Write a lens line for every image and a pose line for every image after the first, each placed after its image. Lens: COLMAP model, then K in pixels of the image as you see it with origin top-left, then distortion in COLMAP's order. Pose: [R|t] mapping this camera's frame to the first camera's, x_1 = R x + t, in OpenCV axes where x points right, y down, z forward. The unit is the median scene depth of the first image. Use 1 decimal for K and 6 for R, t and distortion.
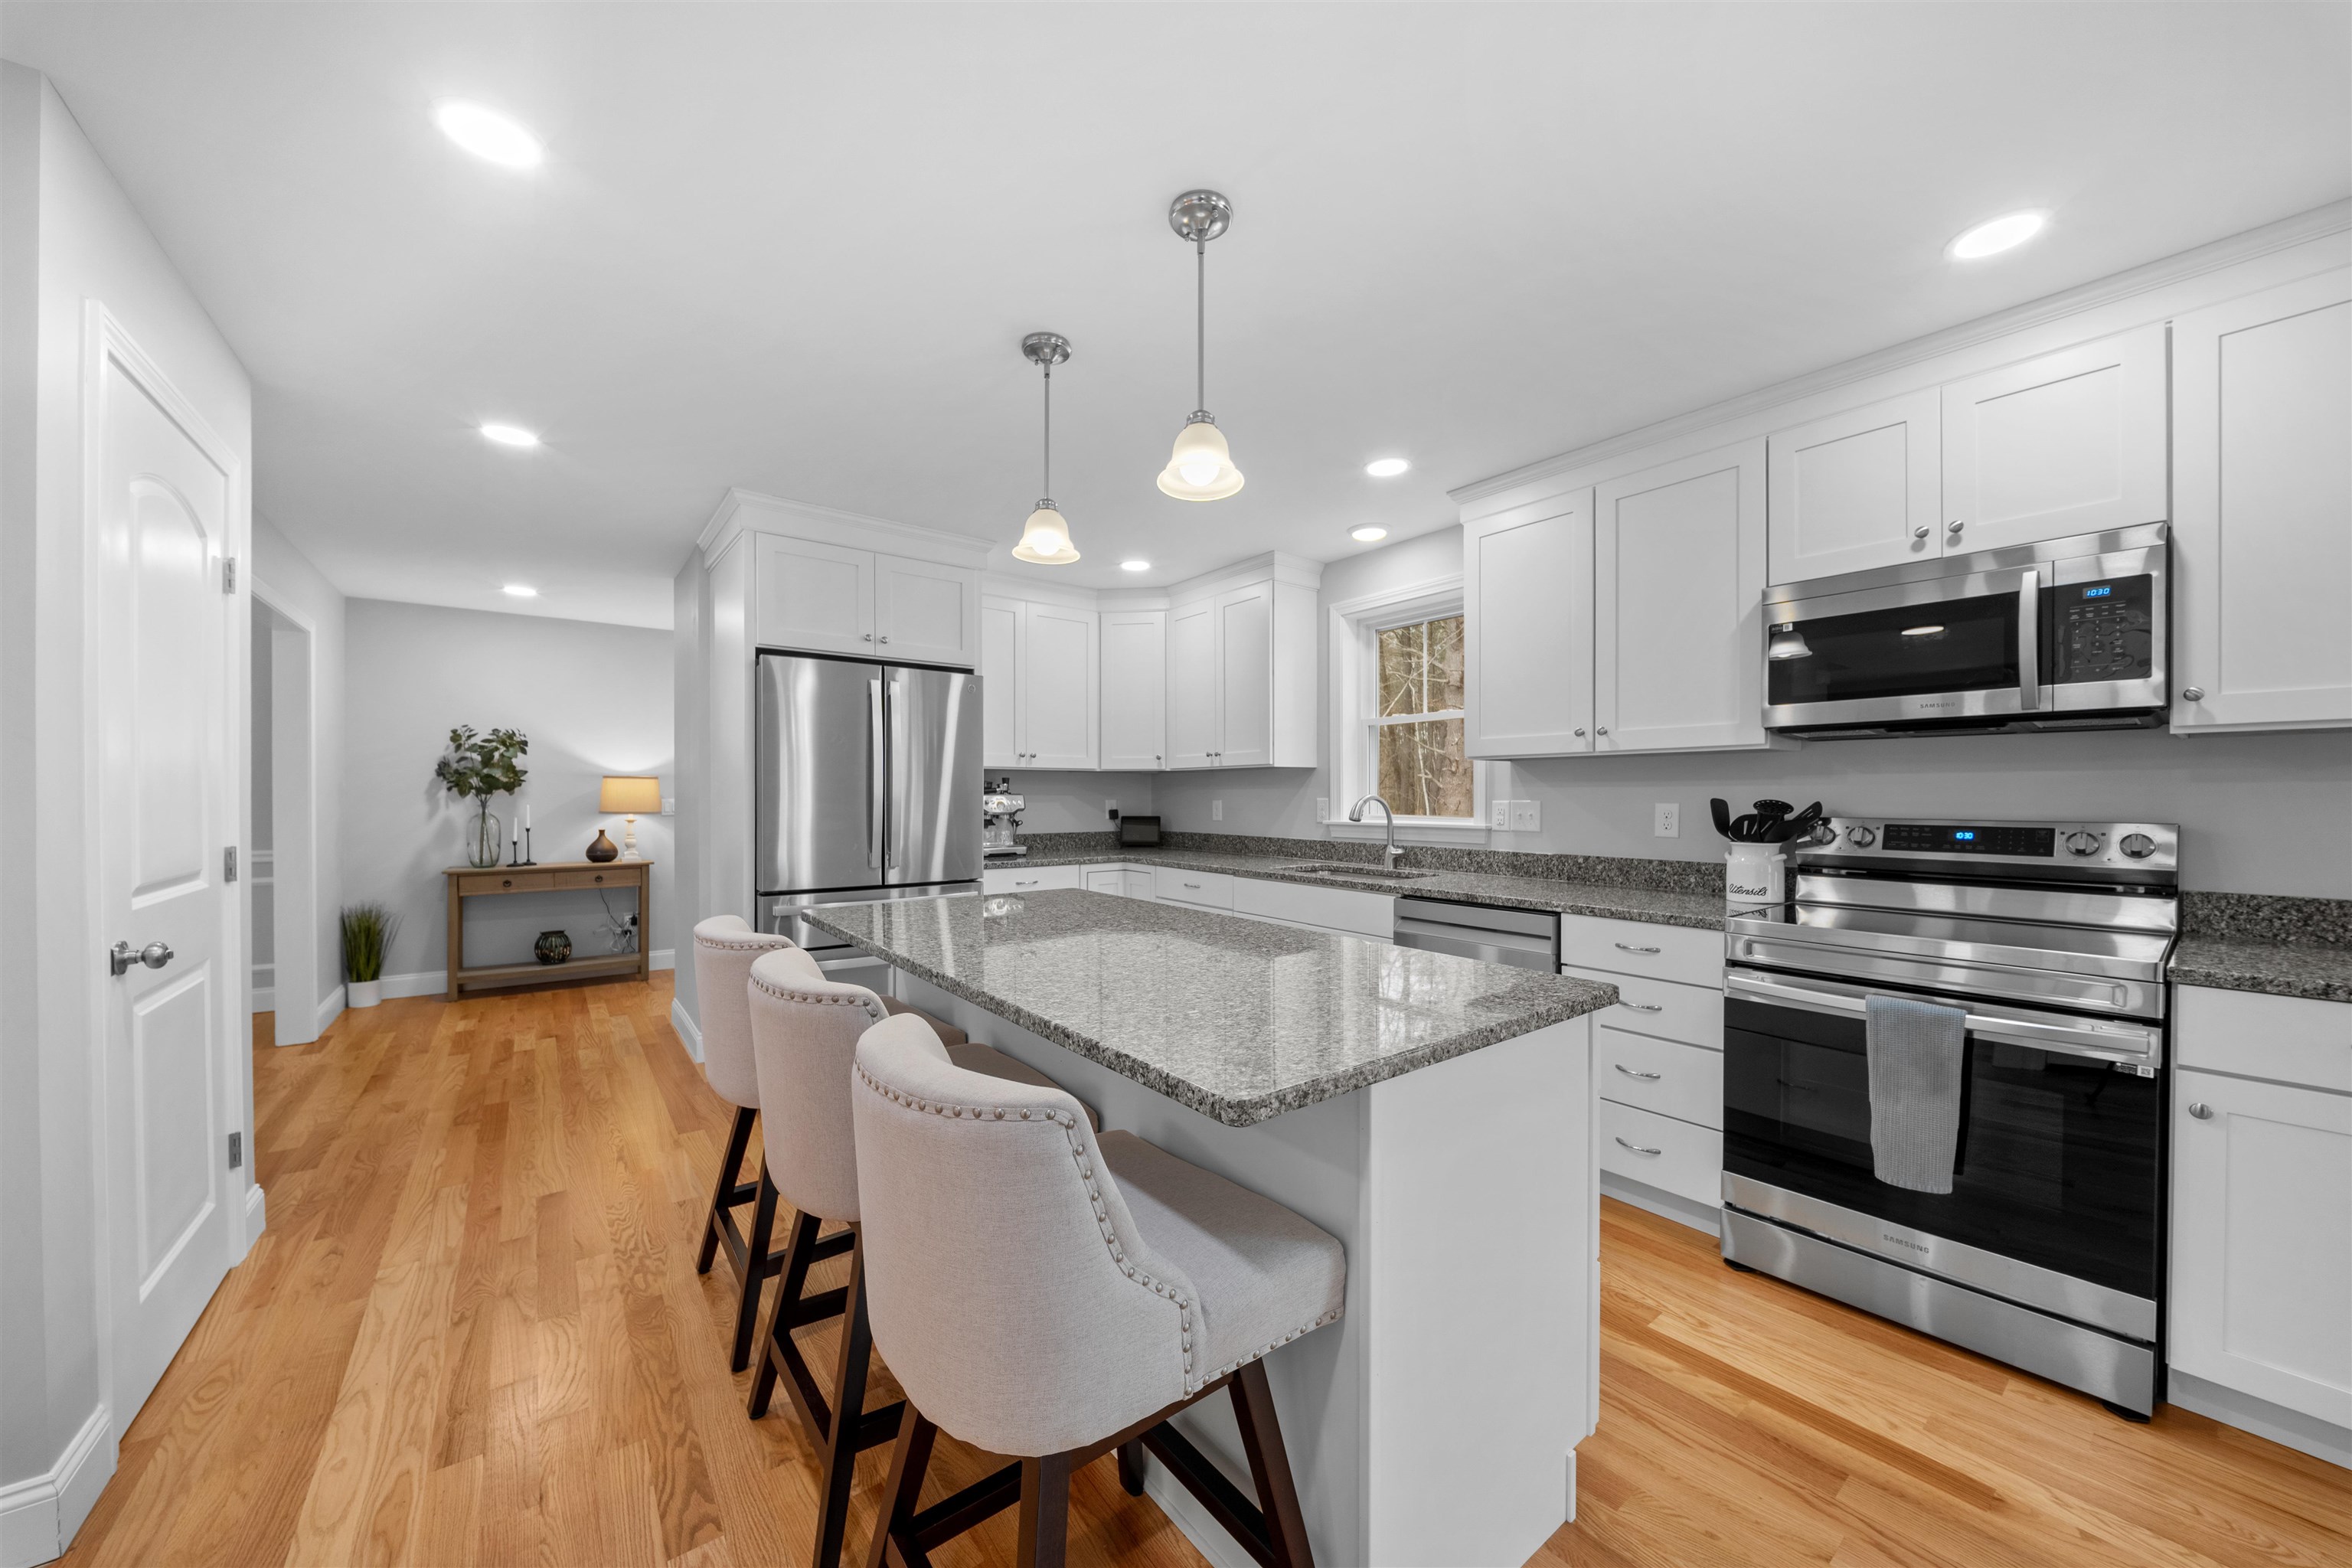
lens RADIAL K [[835.6, 0, 1171.6], [0, 835.6, 800.7], [0, 0, 1]] dist [0.001291, -0.000096]
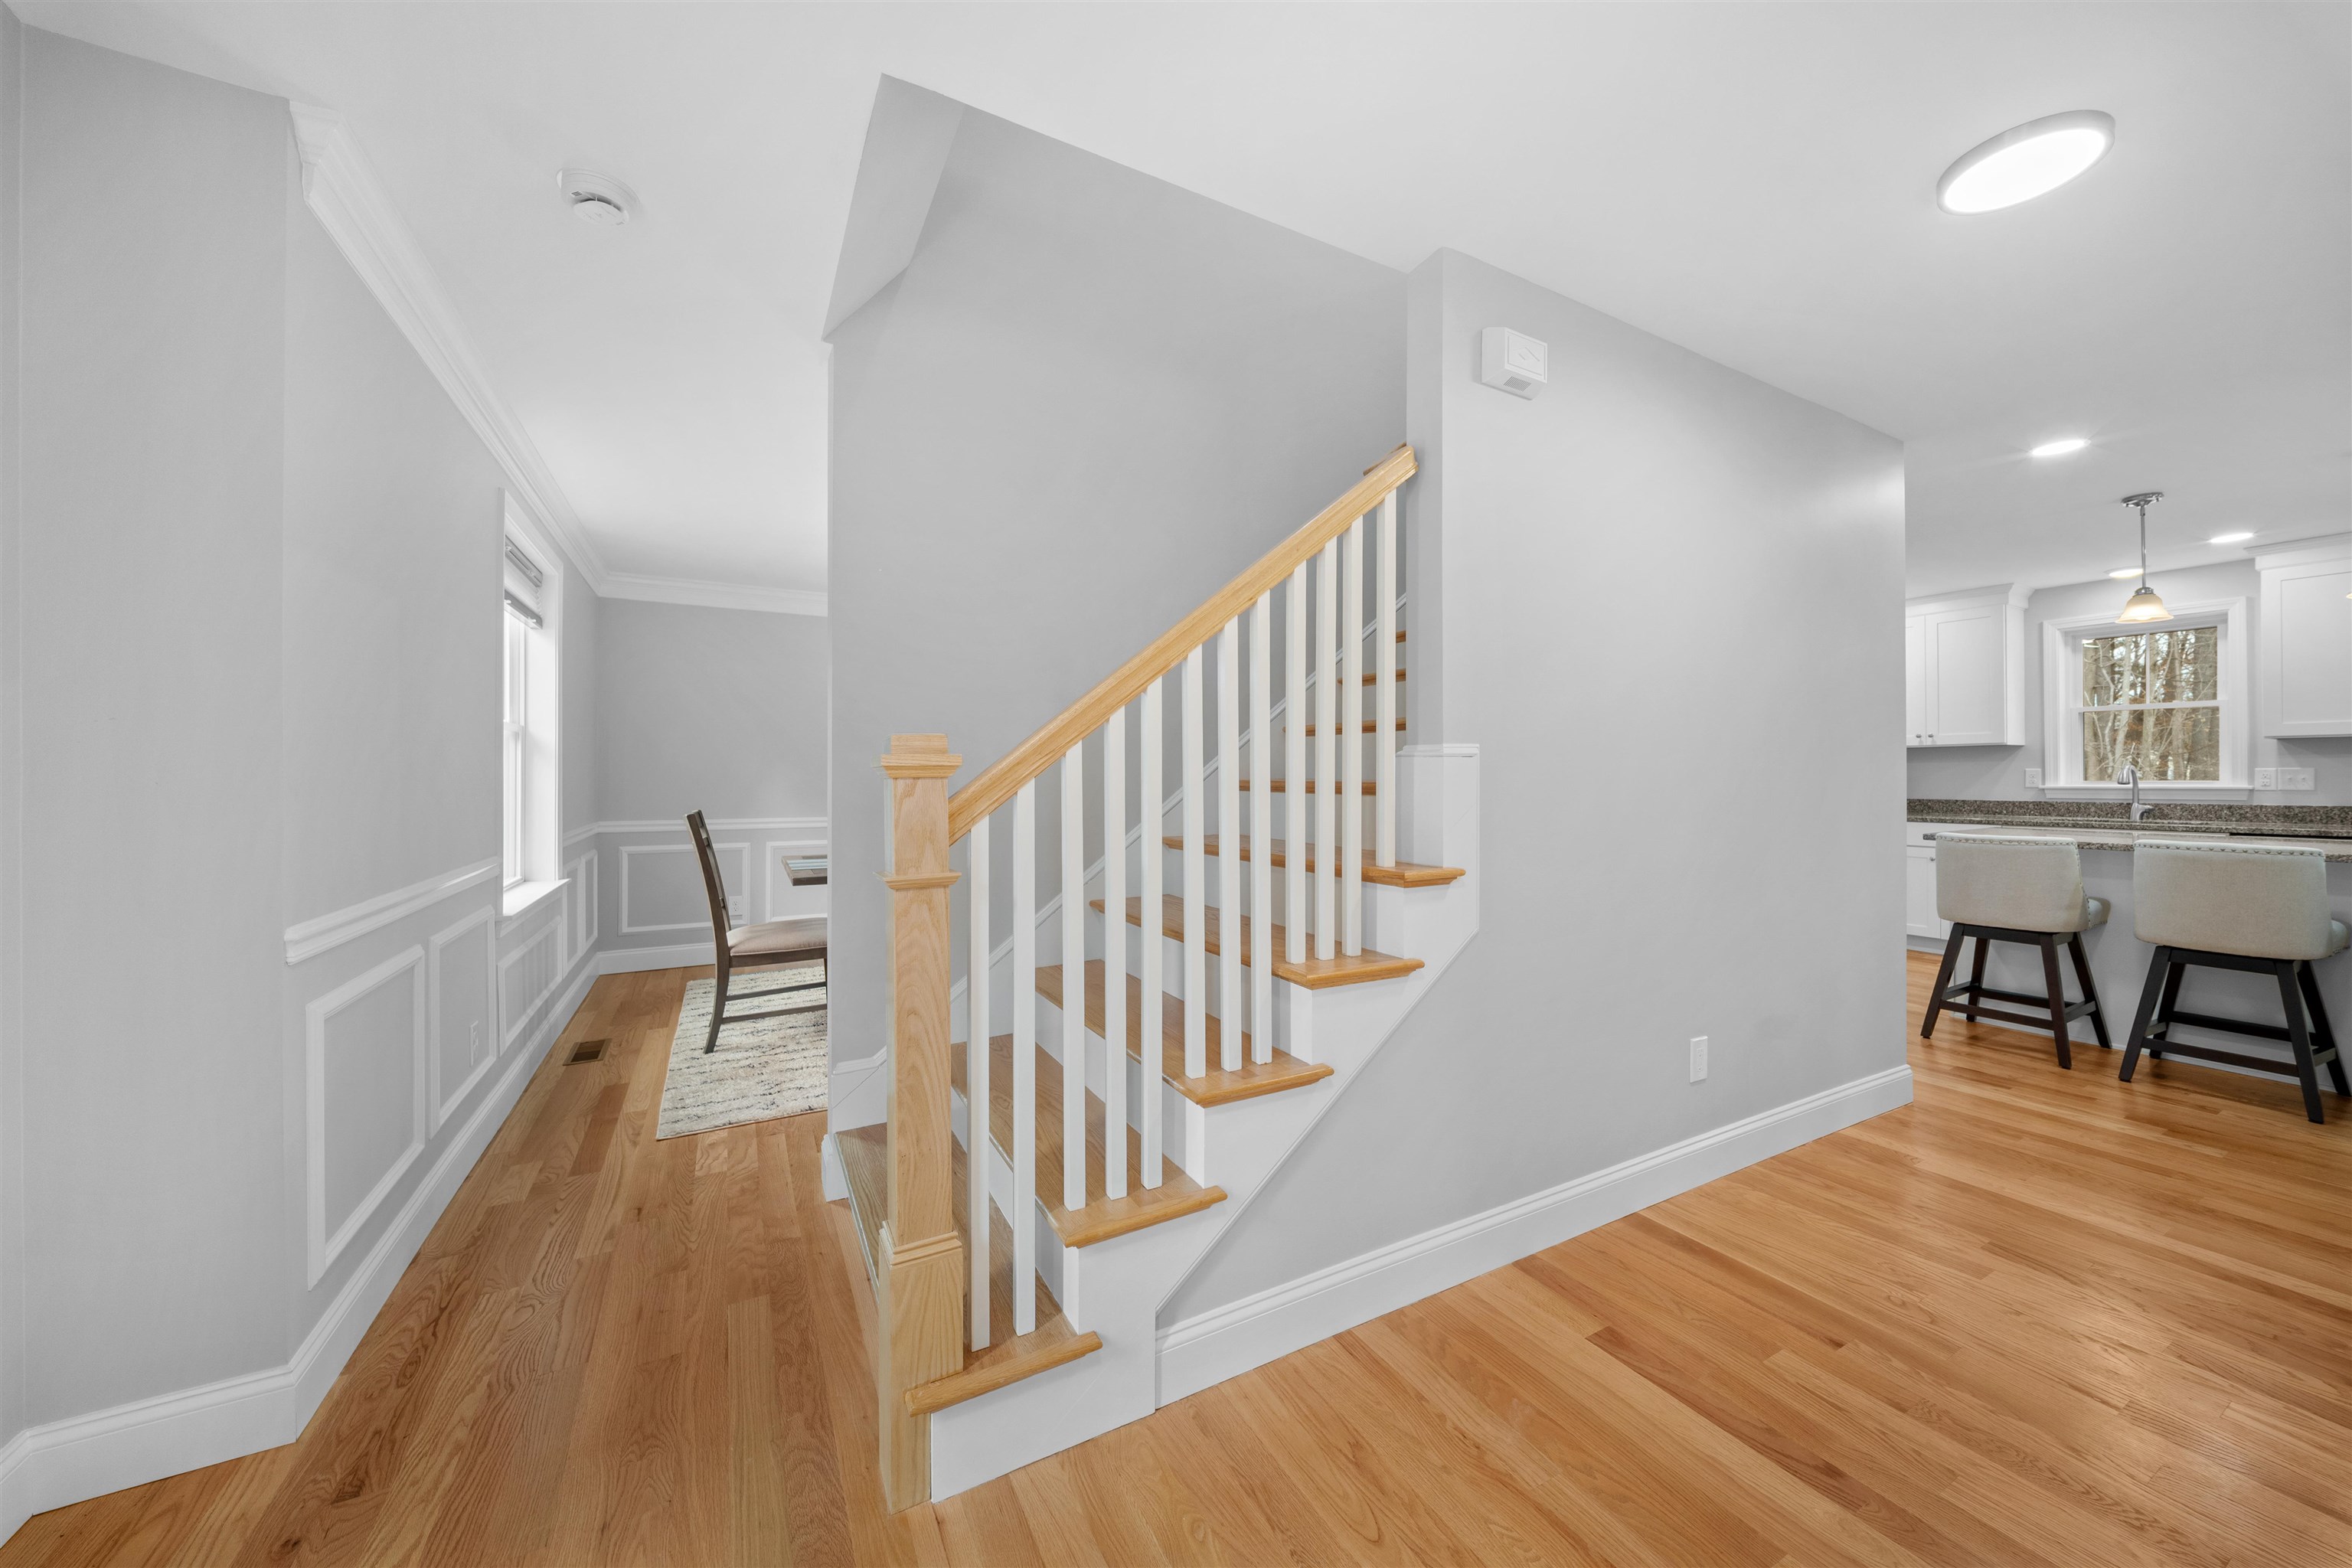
lens RADIAL K [[831.9, 0, 1179.3], [0, 831.9, 781.7], [0, 0, 1]] dist [-0.000549, -0.003789]
pose [[0.987380, -0.005968, -0.158255, -0.966905], [0.005986, 0.999982, -0.000360, 0.009984], [0.158255, -0.000592, 0.987398, -0.509252]]
